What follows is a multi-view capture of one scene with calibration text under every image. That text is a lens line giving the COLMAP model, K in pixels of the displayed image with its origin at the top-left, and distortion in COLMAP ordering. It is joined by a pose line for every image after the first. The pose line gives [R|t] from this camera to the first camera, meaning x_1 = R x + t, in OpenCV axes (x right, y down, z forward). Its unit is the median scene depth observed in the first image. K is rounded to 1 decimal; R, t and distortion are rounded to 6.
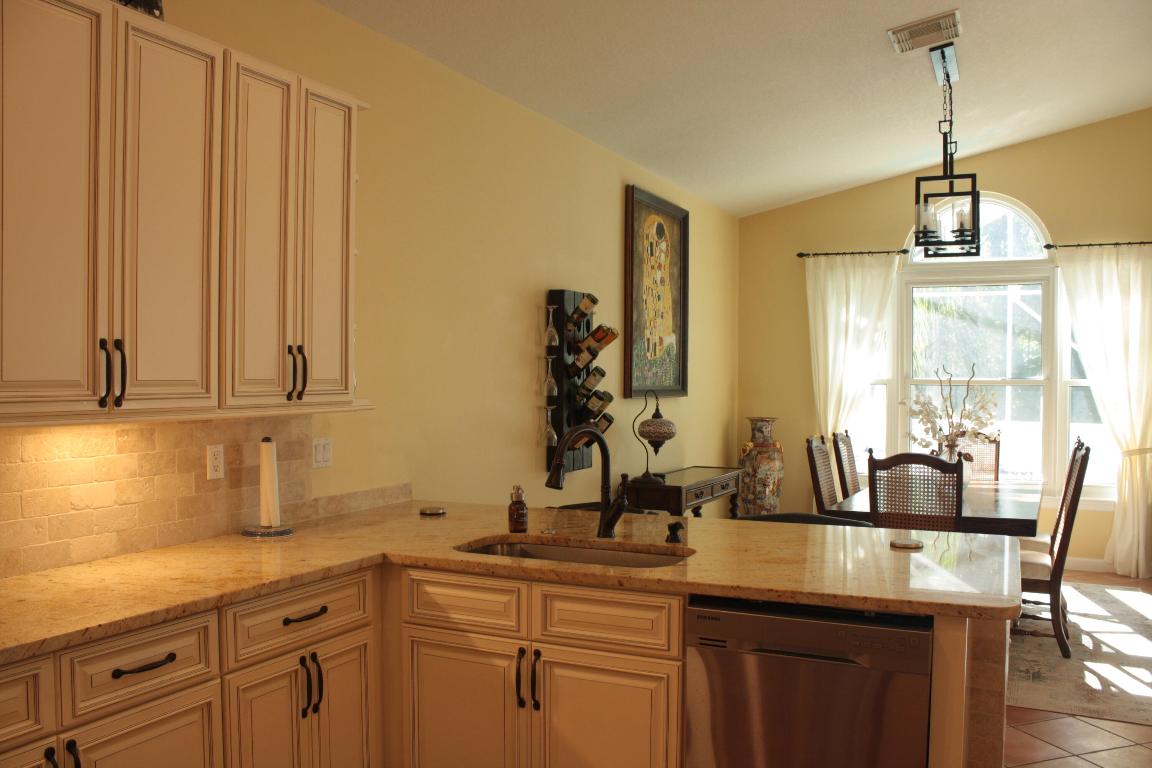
lens RADIAL K [[974.2, 0, 569.1], [0, 974.2, 396.4], [0, 0, 1]] dist [-0.159862, 0.144737]
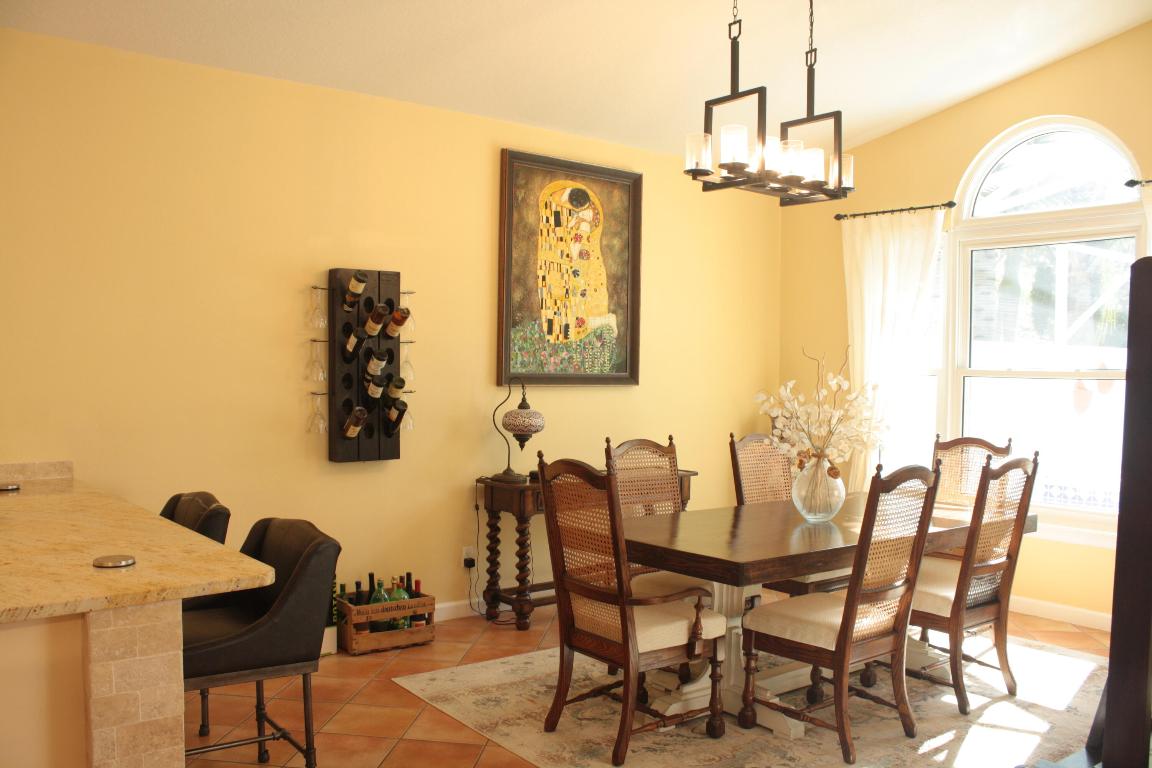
lens RADIAL K [[974.2, 0, 569.1], [0, 974.2, 396.4], [0, 0, 1]] dist [-0.159862, 0.144737]
pose [[0.903472, 0.020289, -0.428166, 0.477414], [-0.016542, 0.999785, 0.012470, -0.000691], [0.428328, -0.004184, 0.903614, 0.202476]]
